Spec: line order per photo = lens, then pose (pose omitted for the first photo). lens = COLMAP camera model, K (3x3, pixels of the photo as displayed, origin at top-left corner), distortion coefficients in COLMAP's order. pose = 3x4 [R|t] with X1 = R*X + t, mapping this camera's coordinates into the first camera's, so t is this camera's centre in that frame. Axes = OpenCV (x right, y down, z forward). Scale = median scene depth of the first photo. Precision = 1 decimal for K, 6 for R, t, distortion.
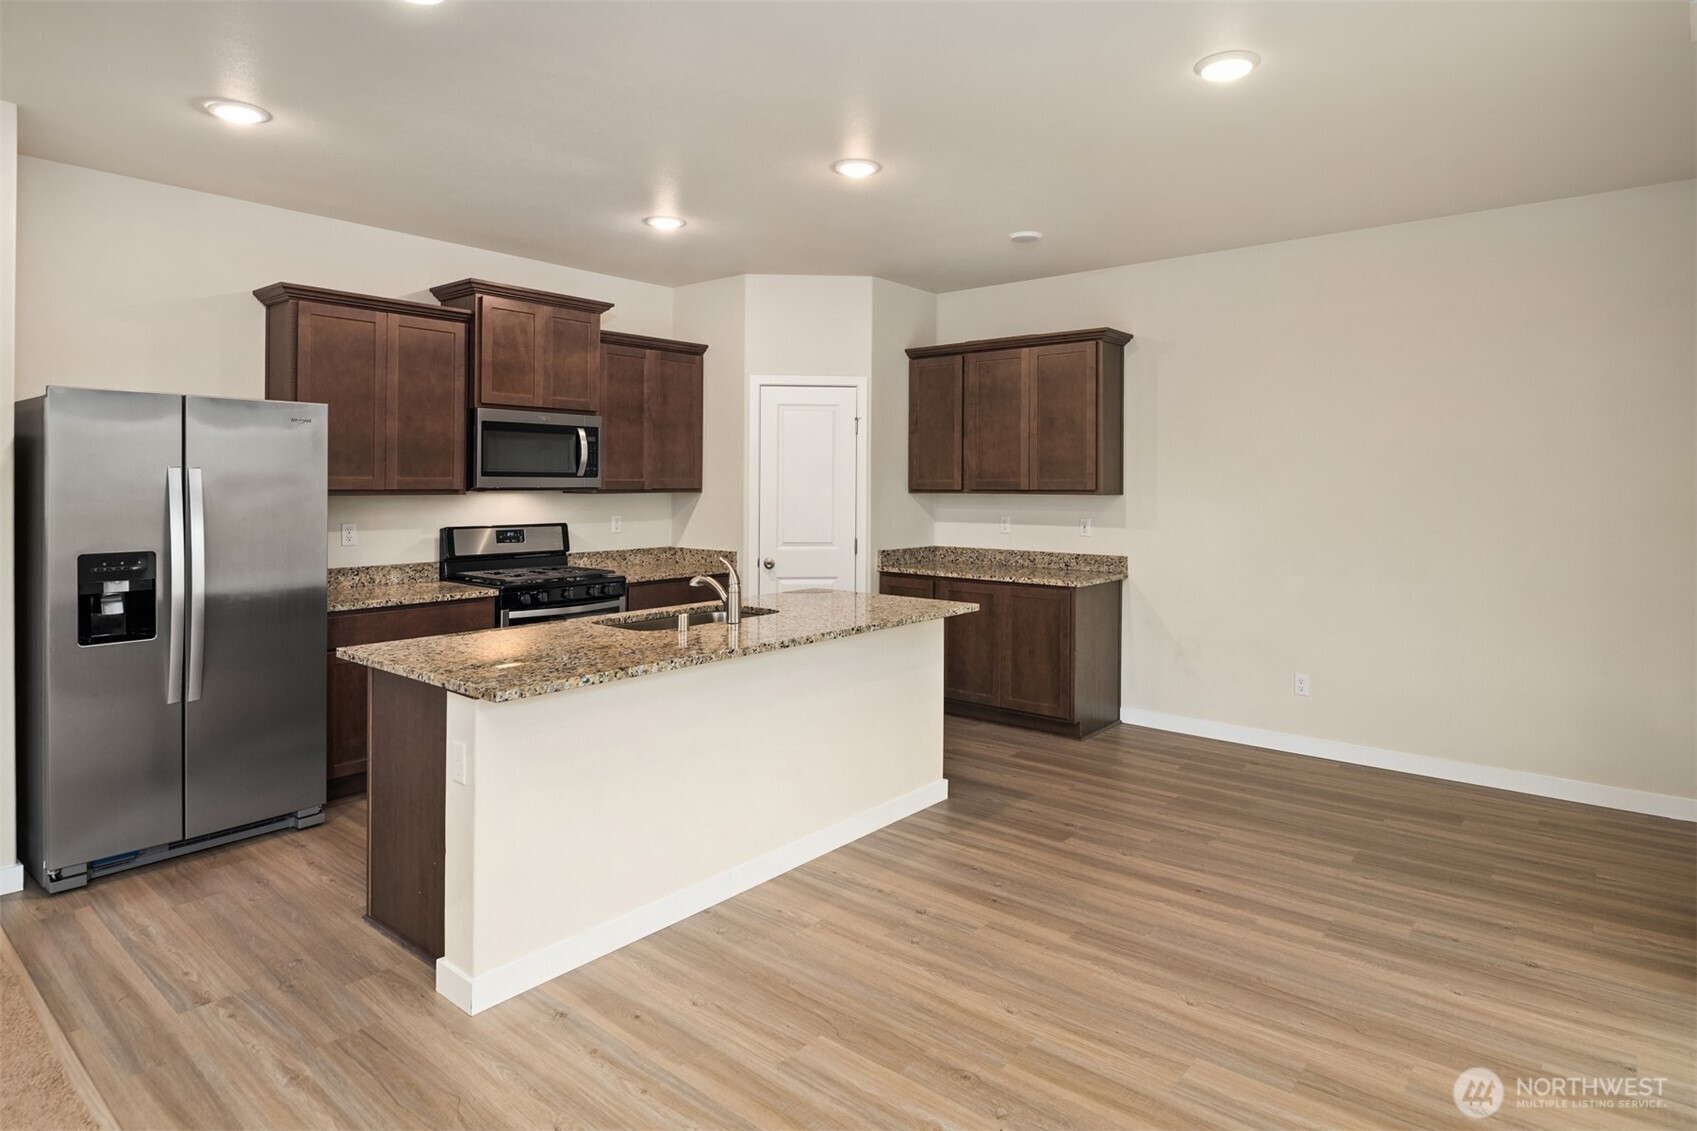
lens RADIAL K [[935.7, 0, 847.0], [0, 935.7, 491.2], [0, 0, 1]] dist [-0.006196, -0.002701]
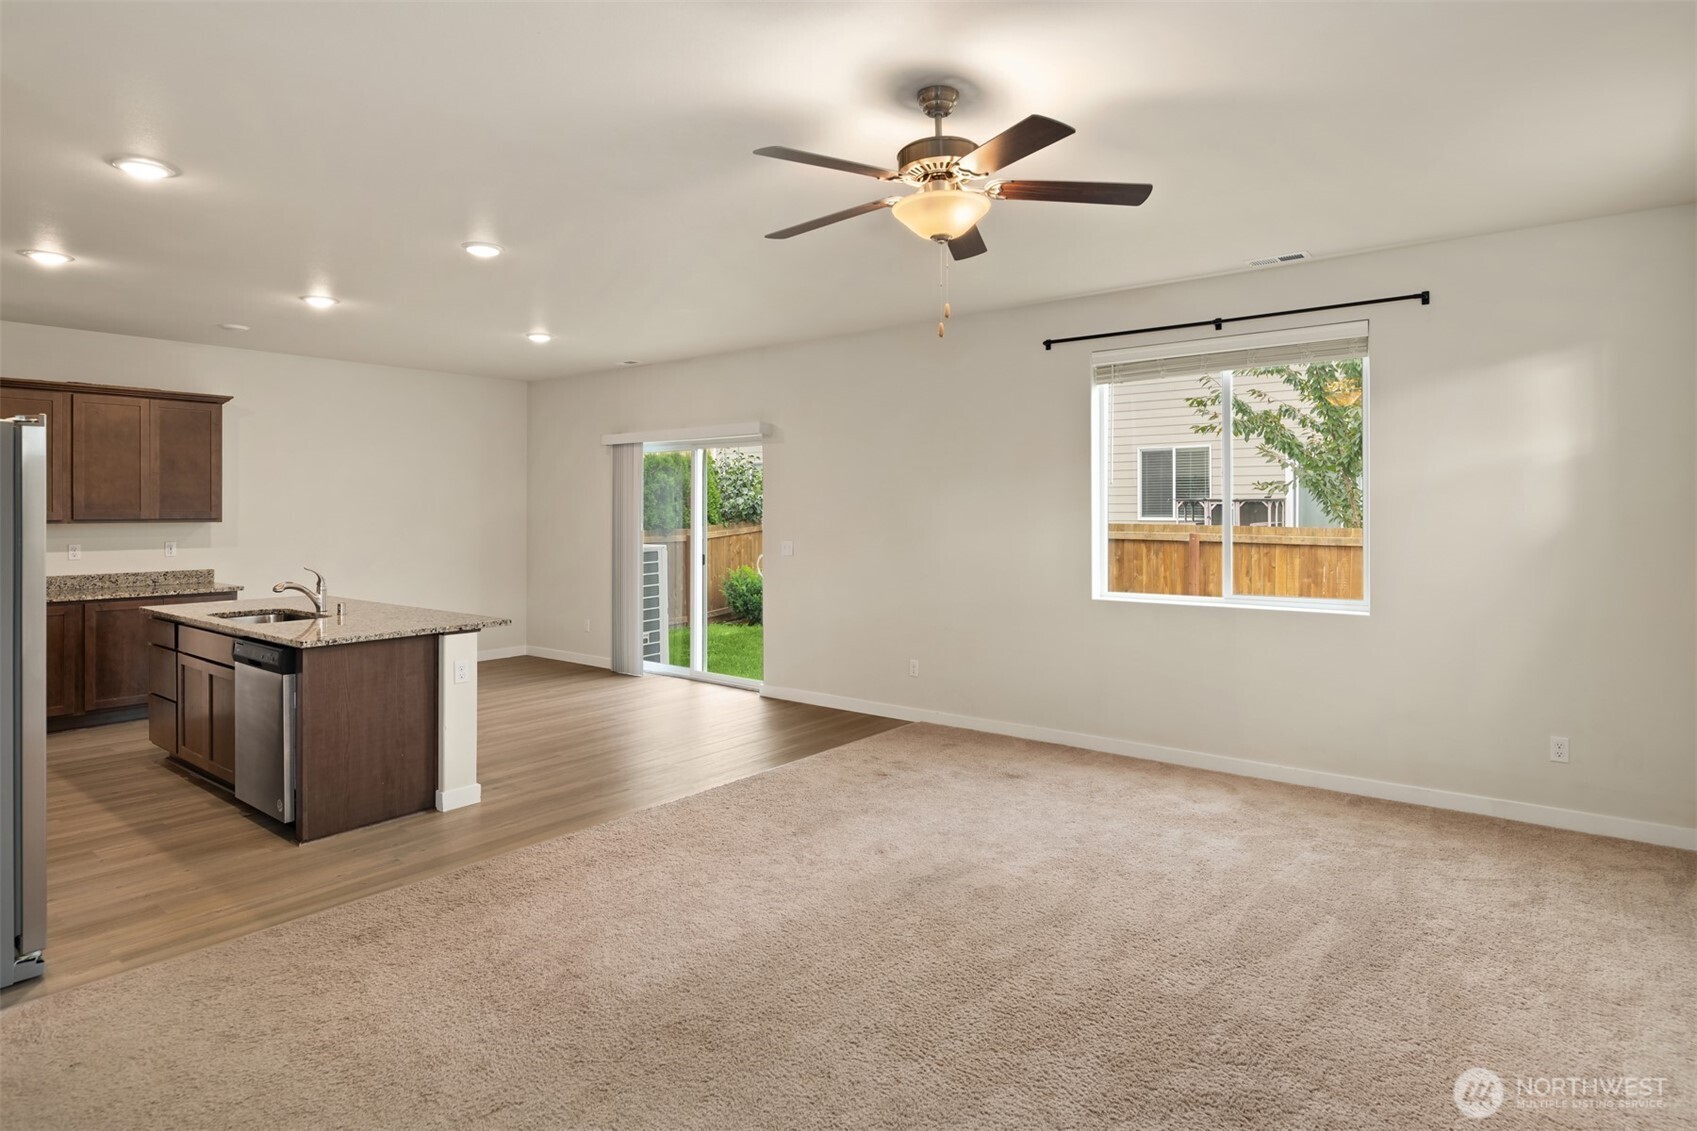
lens RADIAL K [[921.3, 0, 886.3], [0, 921.3, 512.9], [0, 0, 1]] dist [-0.005530, -0.001645]
pose [[-0.048572, -0.007289, 0.998793, -1.127682], [0.010646, 0.999913, 0.007815, -0.009767], [-0.998763, 0.011013, -0.048490, 0.136554]]
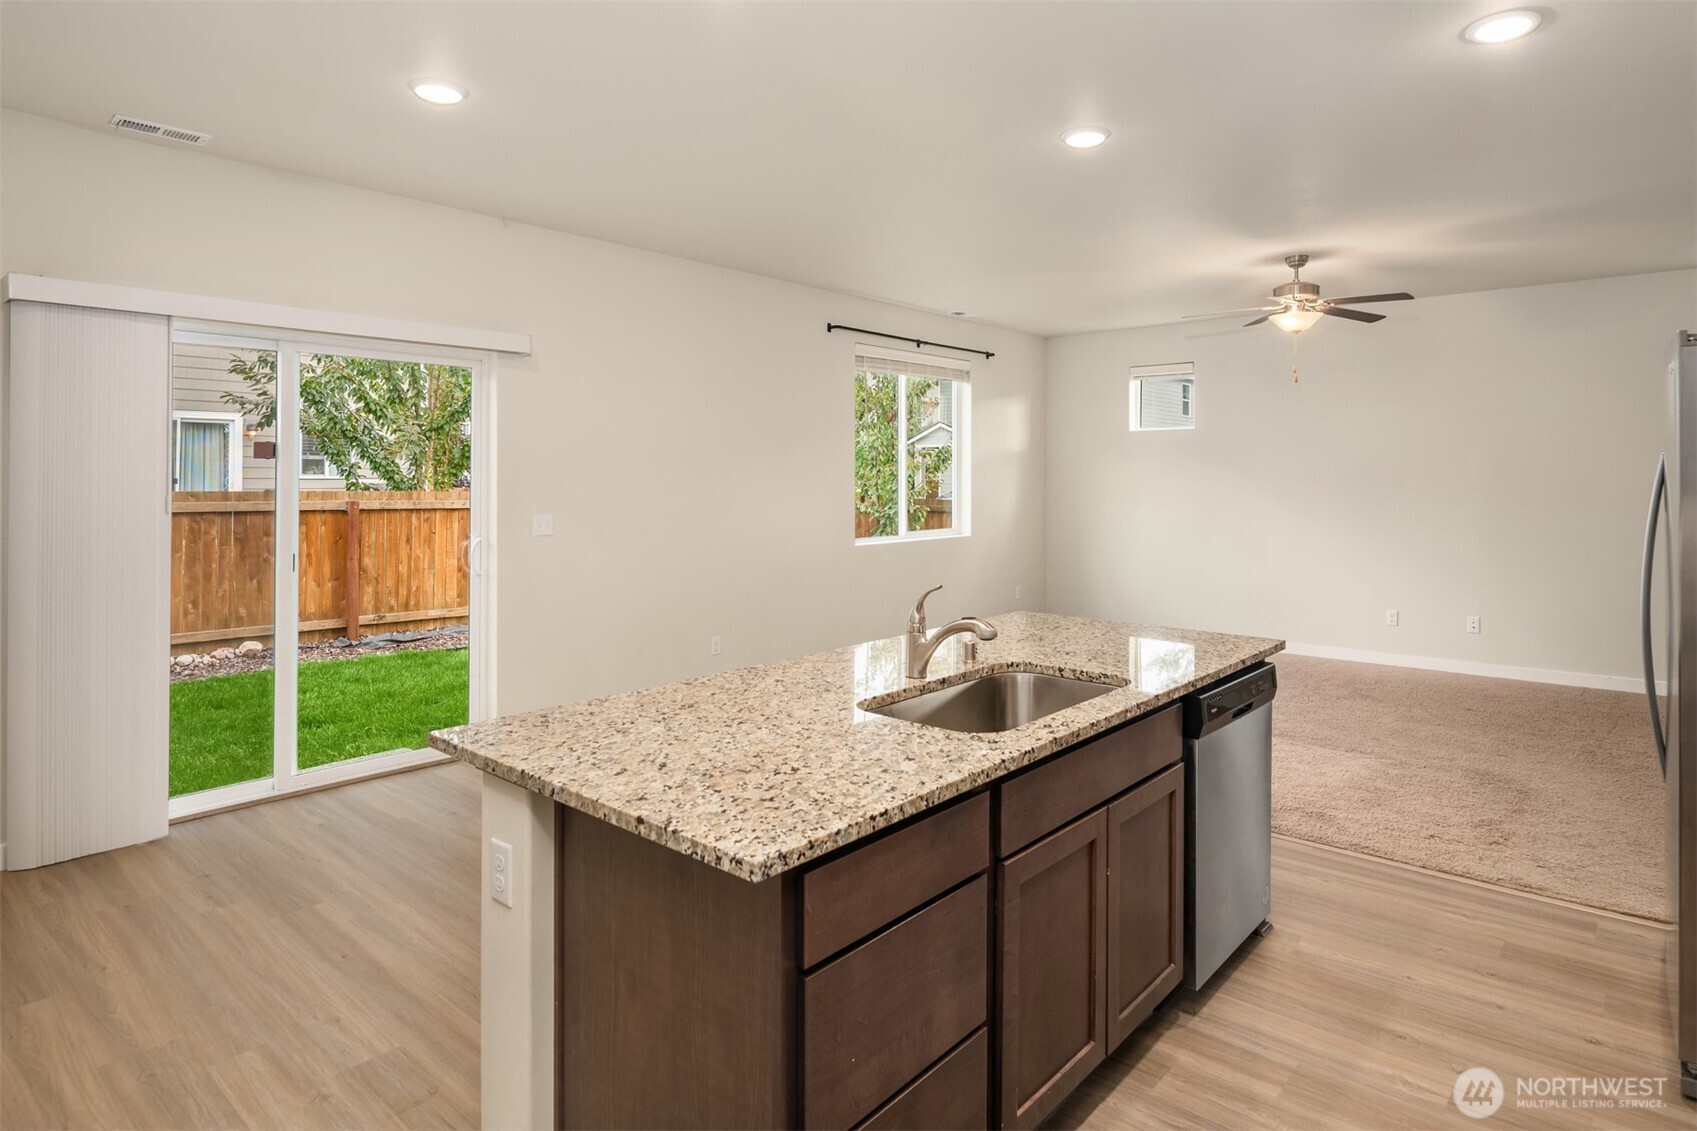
lens RADIAL K [[933.2, 0, 849.7], [0, 933.2, 471.5], [0, 0, 1]] dist [-0.004544, -0.002045]
pose [[-0.999754, -0.004057, 0.021816, -0.061921], [-0.003960, 0.999982, 0.004495, -0.009441], [-0.021834, 0.004407, -0.999752, 1.194717]]
